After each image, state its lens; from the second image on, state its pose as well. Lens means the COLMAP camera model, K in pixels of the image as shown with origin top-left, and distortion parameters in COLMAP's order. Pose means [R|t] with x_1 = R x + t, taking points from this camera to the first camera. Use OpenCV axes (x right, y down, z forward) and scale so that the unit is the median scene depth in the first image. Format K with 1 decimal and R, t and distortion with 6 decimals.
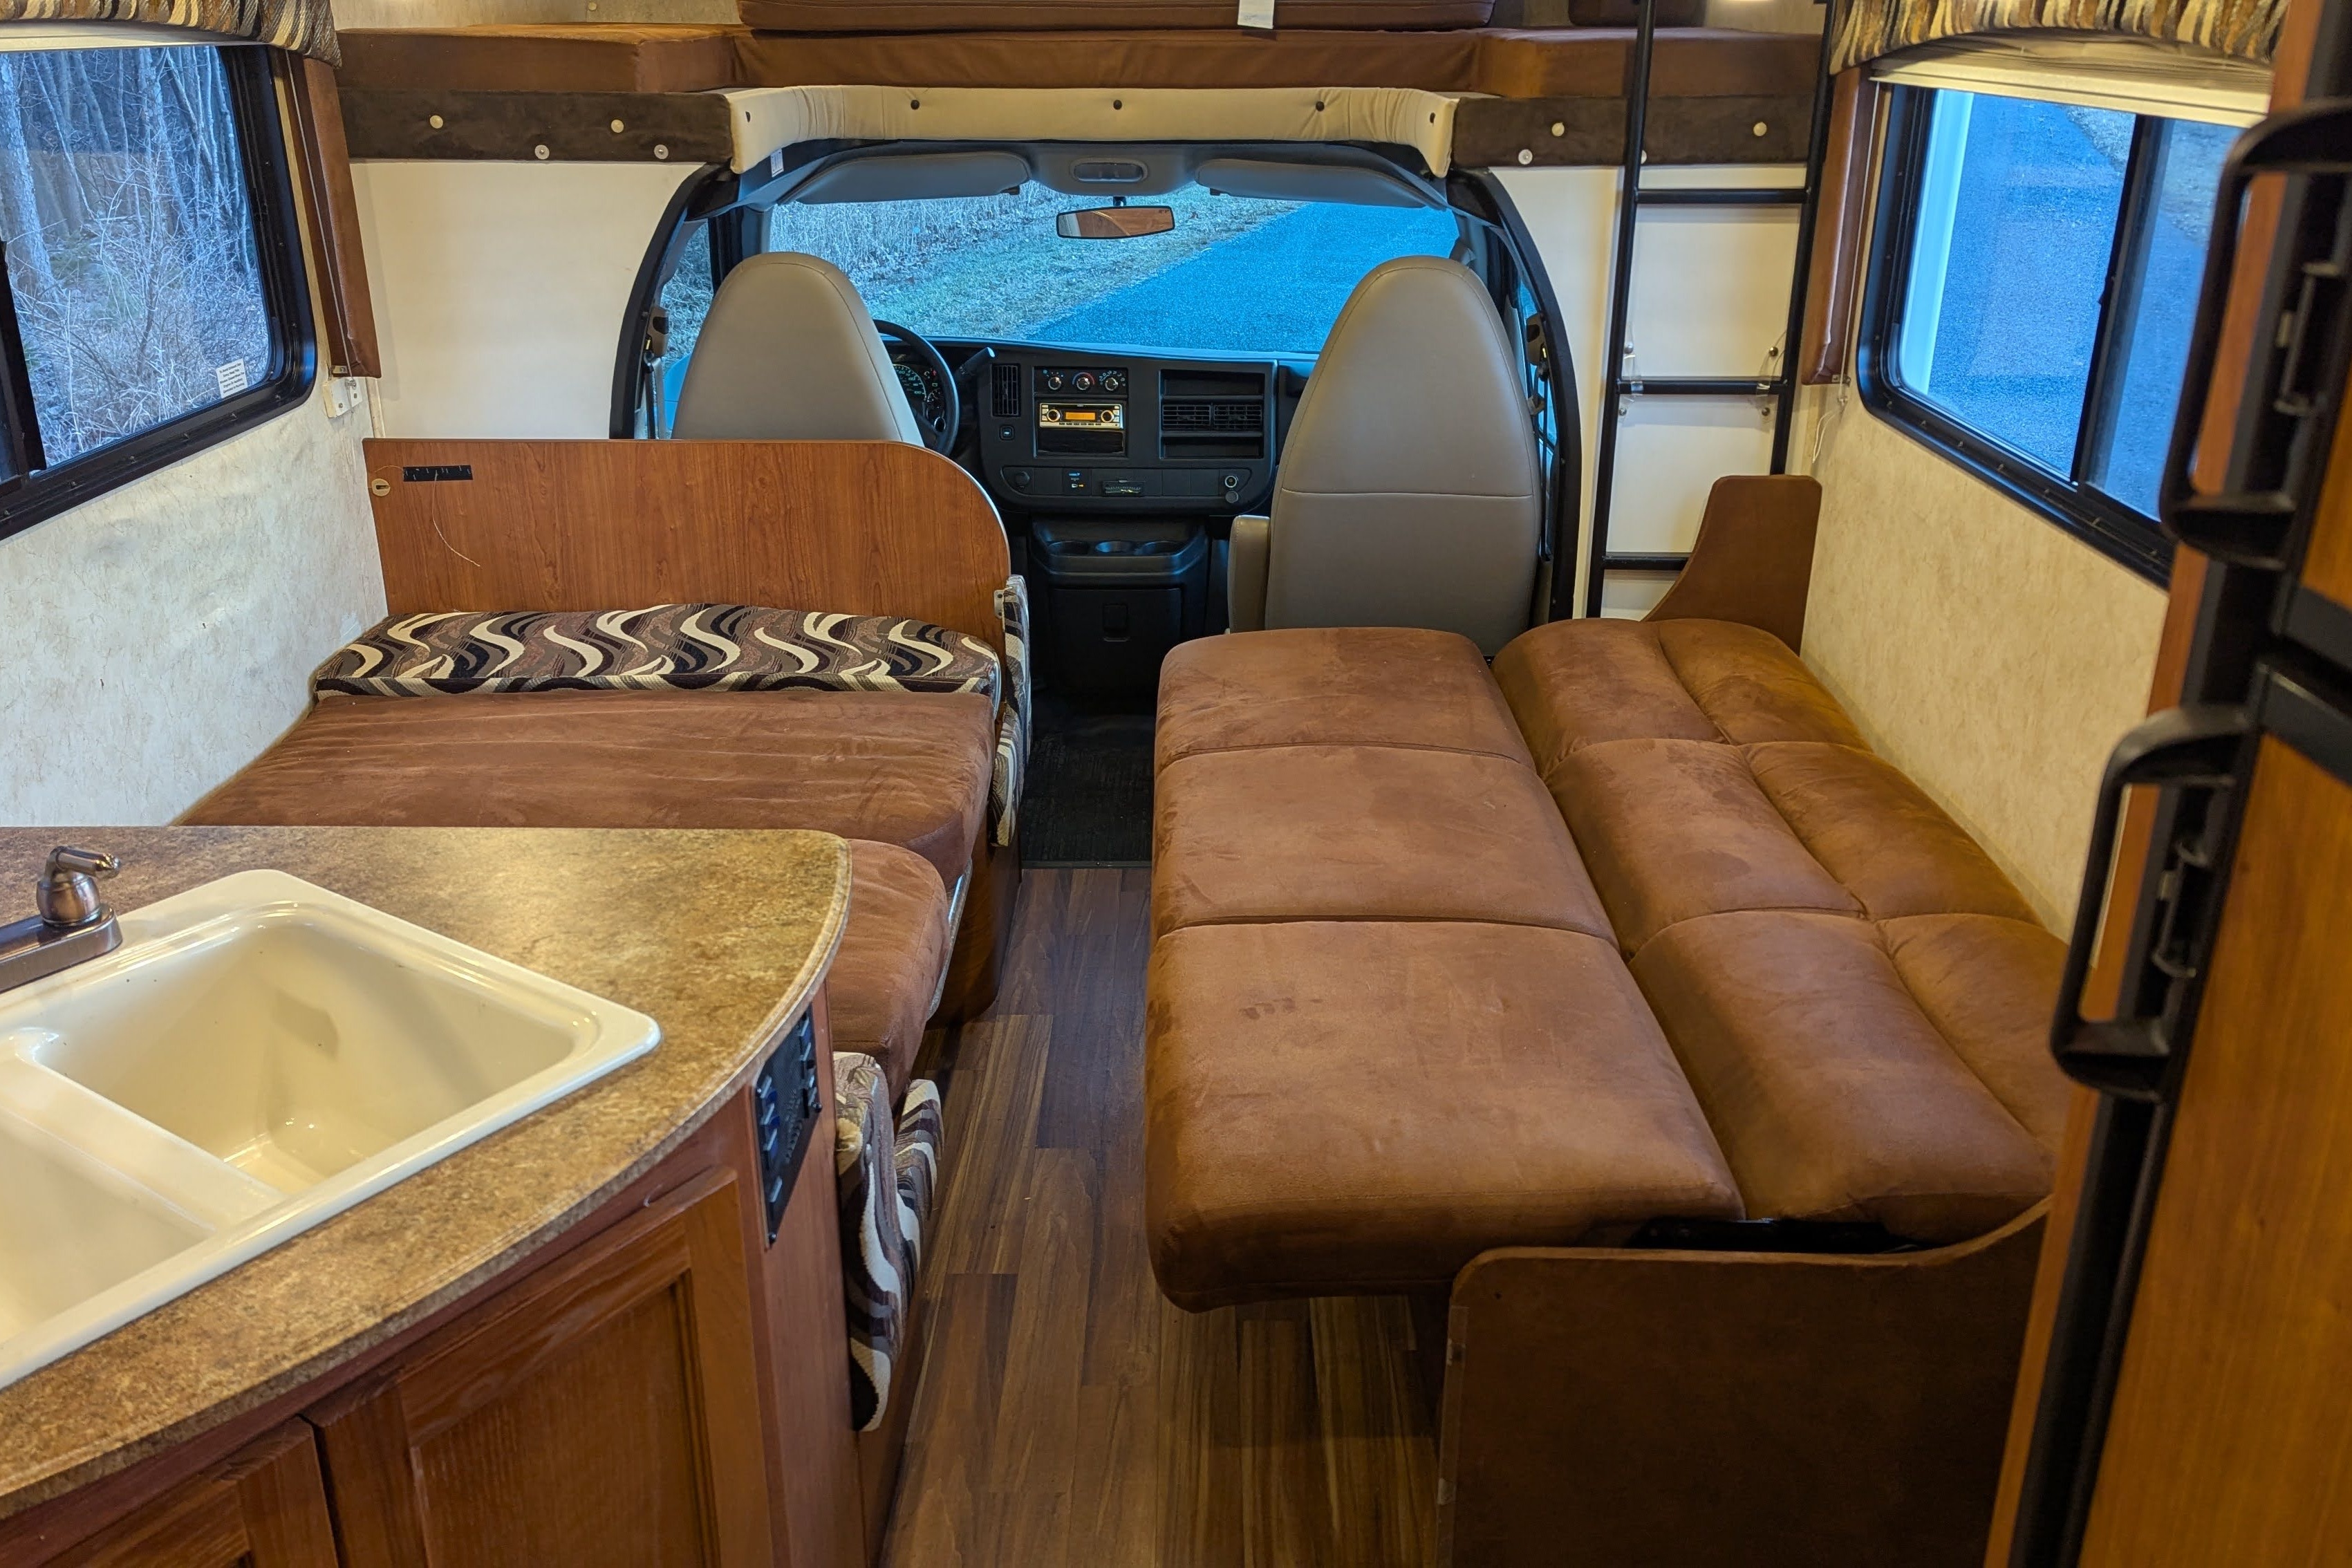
lens RADIAL K [[1963.5, 0, 1186.6], [0, 1963.5, 786.0], [0, 0, 1]] dist [0.067435, -0.065562]
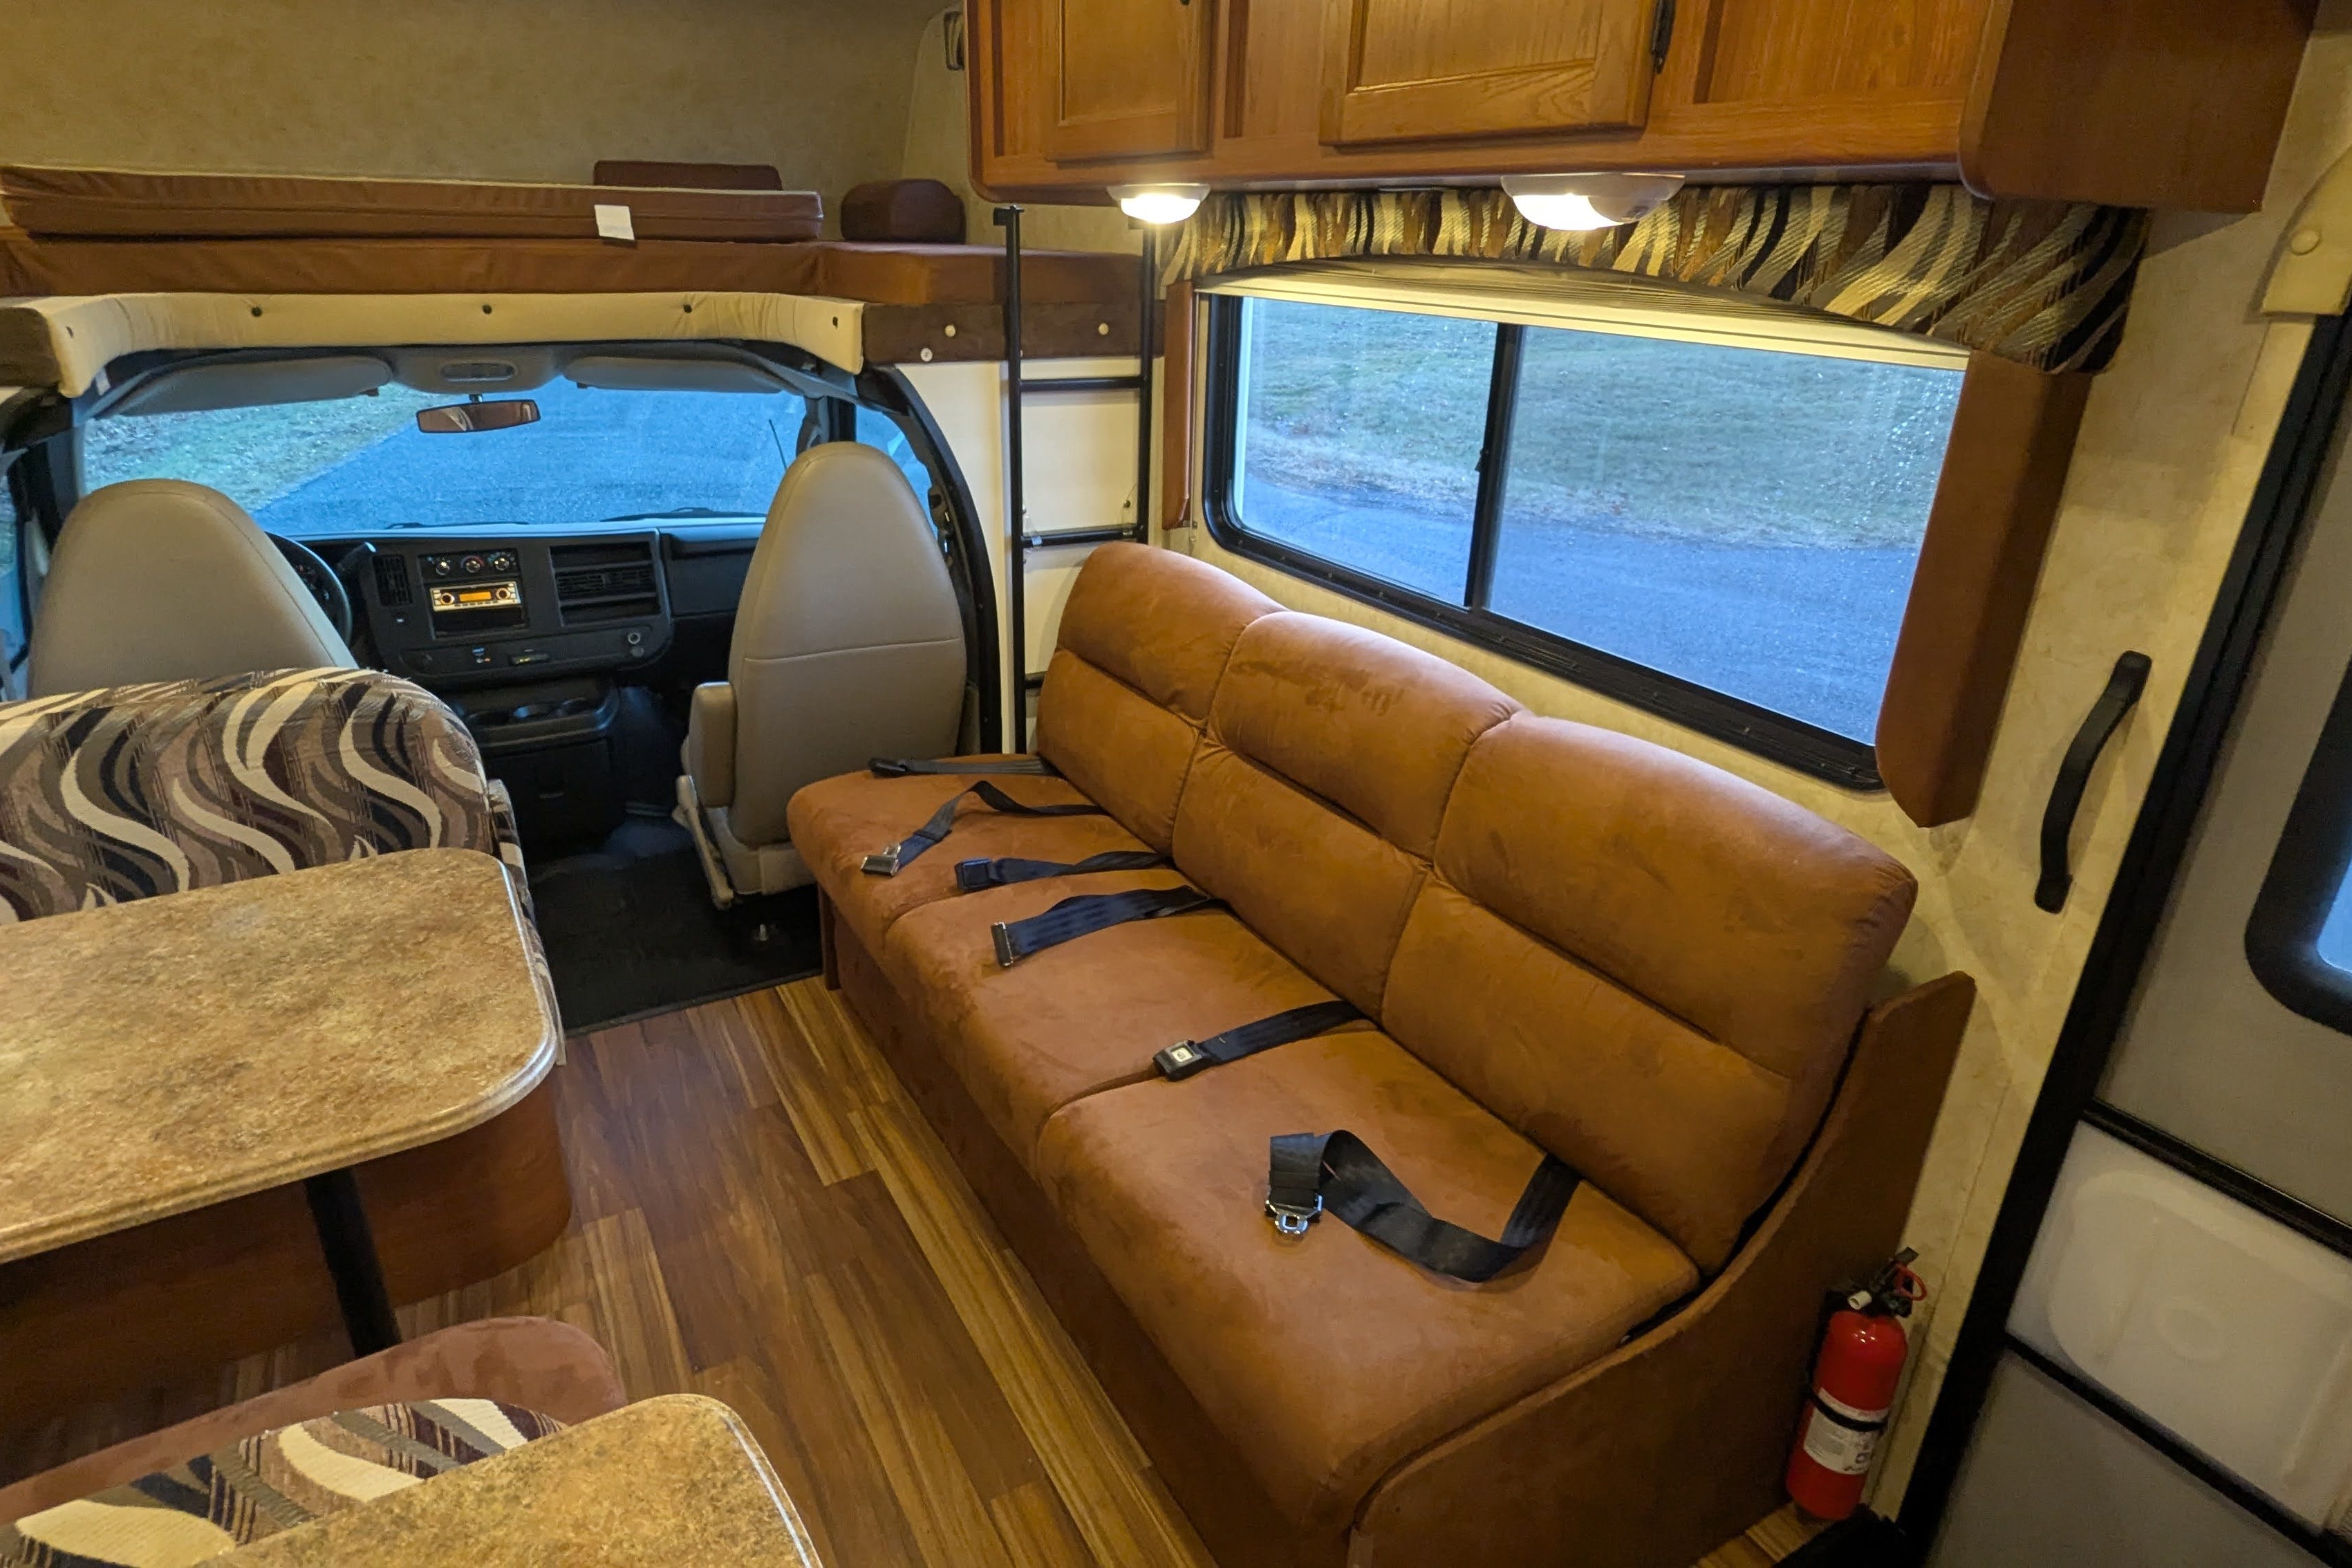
lens RADIAL K [[1303.7, 0, 1164.1], [0, 1303.7, 773.8], [0, 0, 1]] dist [-0.004324, 0.003784]
pose [[0.861582, -0.179125, 0.474964, -0.114870], [0.168047, 0.983560, 0.066098, -0.103927], [-0.478995, 0.022868, 0.877520, 0.270444]]
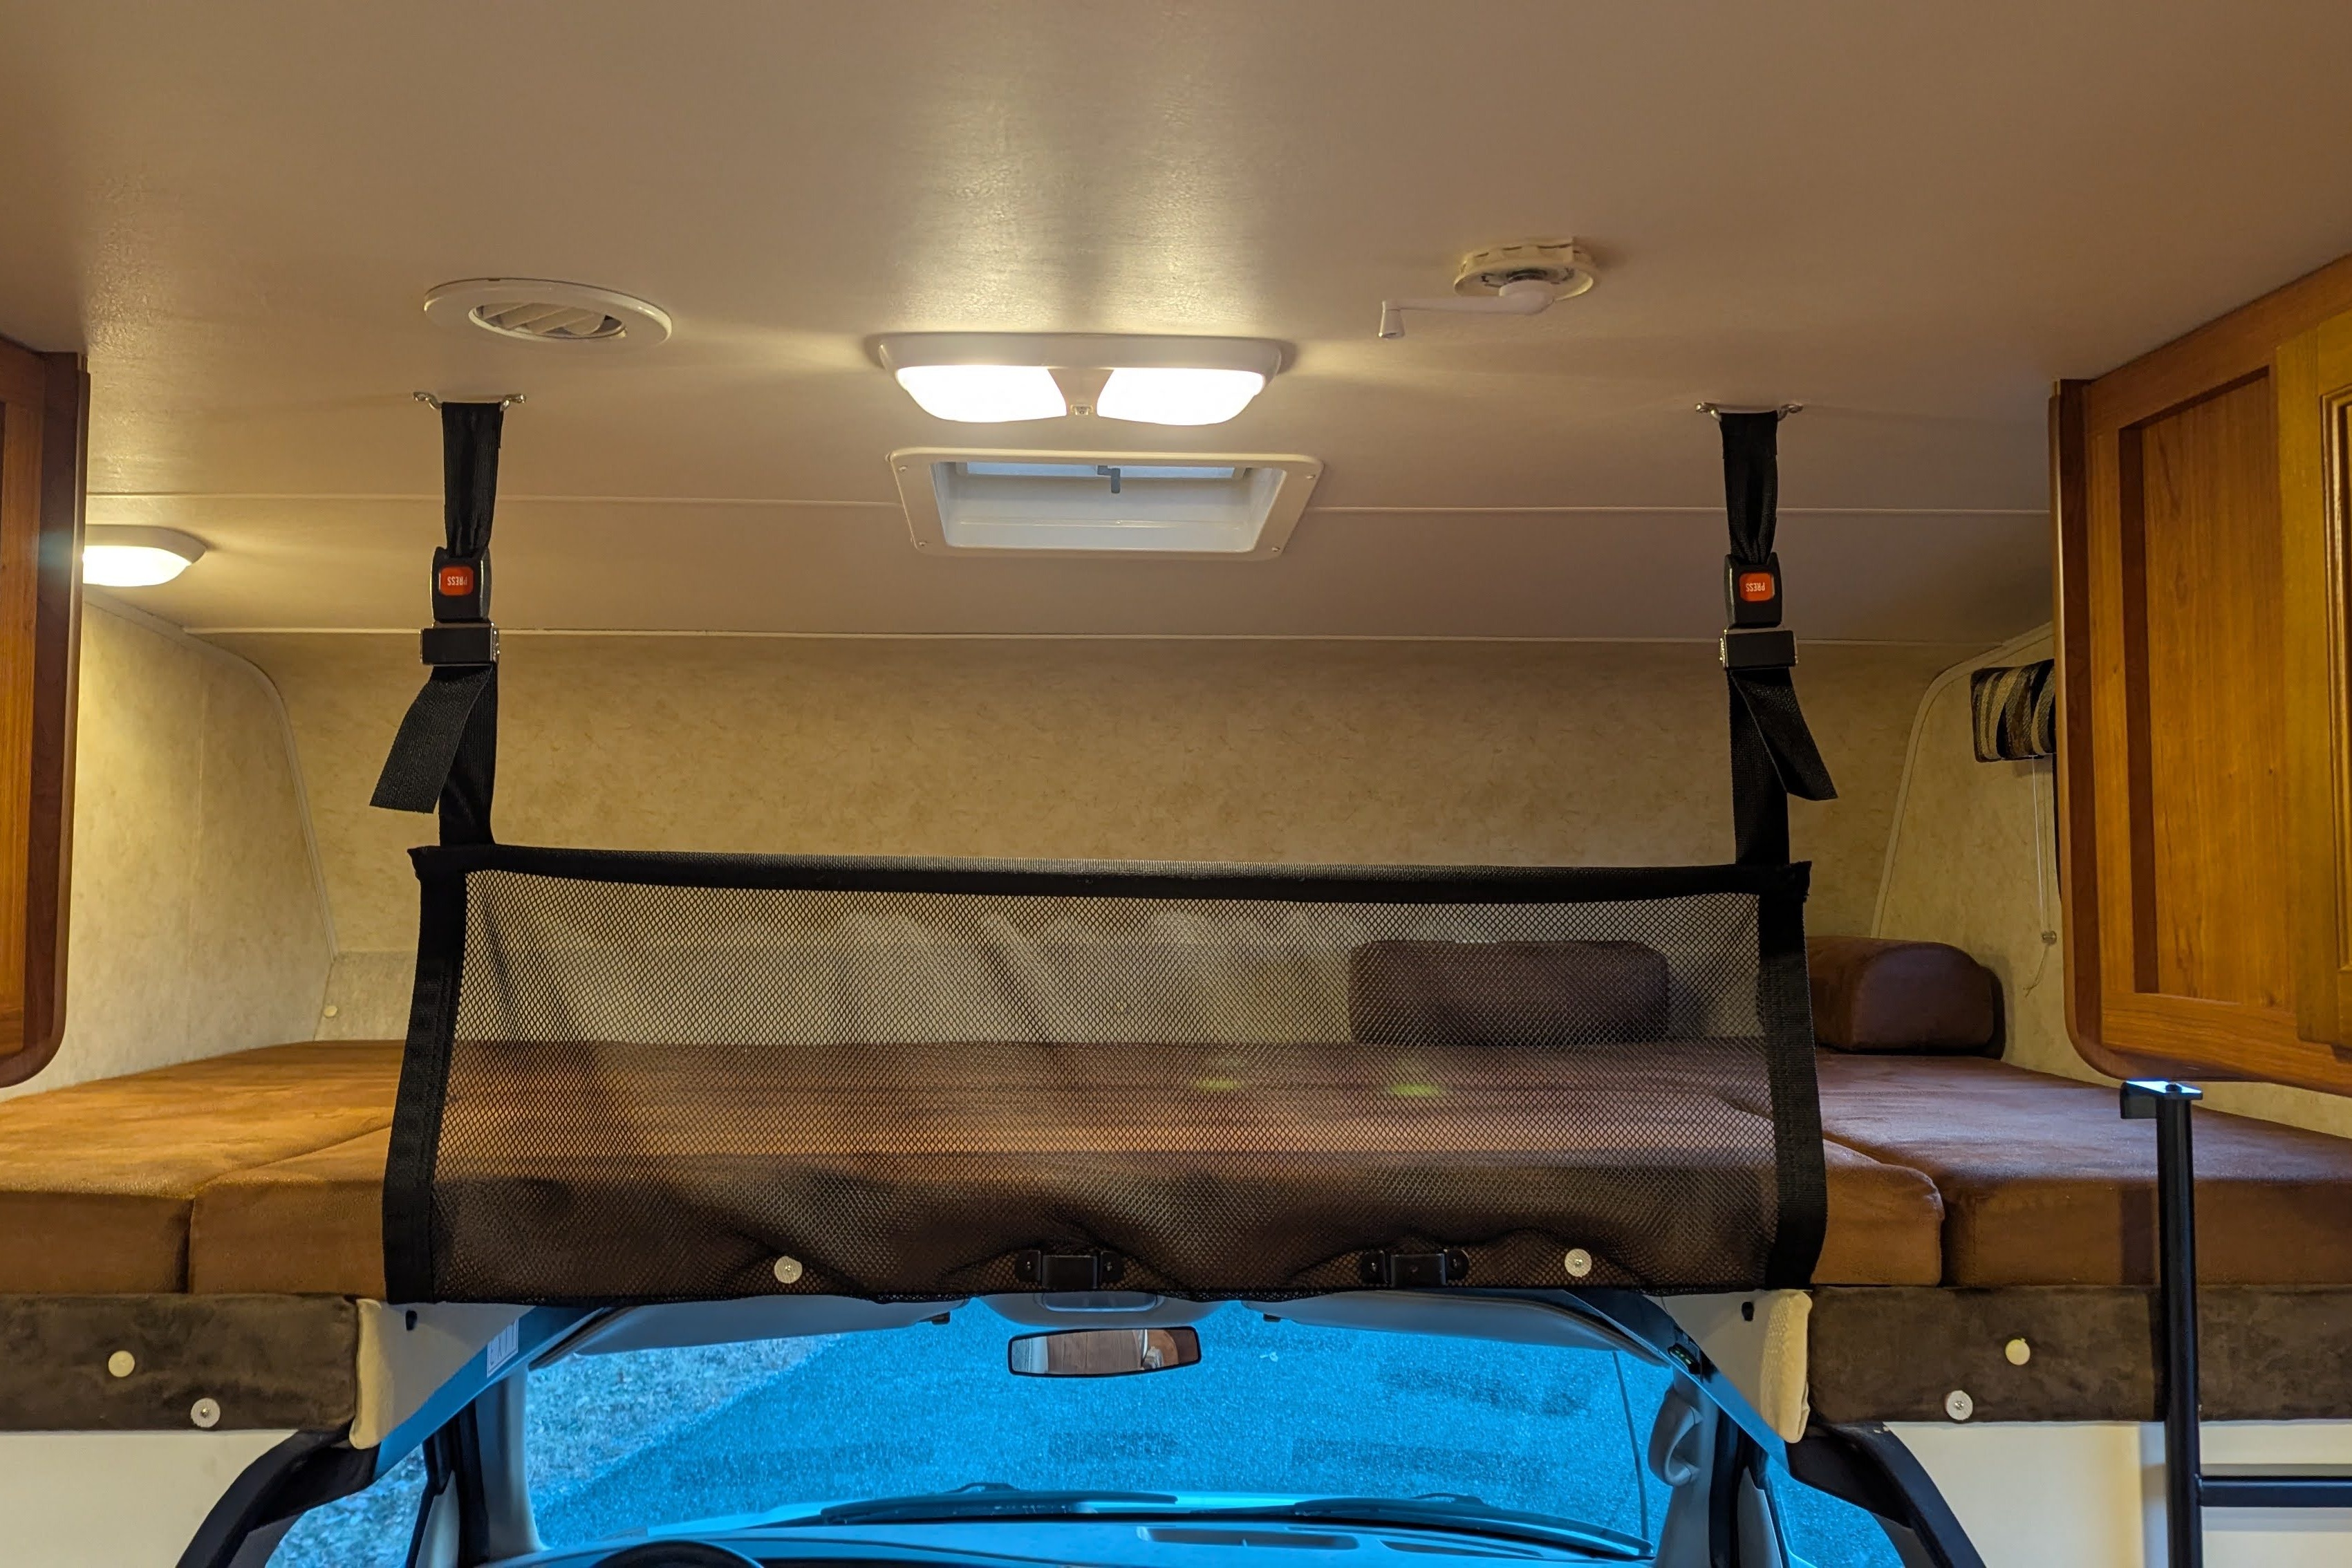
lens RADIAL K [[1963.5, 0, 1201.3], [0, 1963.5, 740.0], [0, 0, 1]] dist [0.067435, -0.065562]
pose [[0.999251, 0.002870, 0.038602, -0.040228], [0.013984, 0.903130, -0.429139, -0.256772], [-0.036095, 0.429358, 0.902413, 0.480787]]
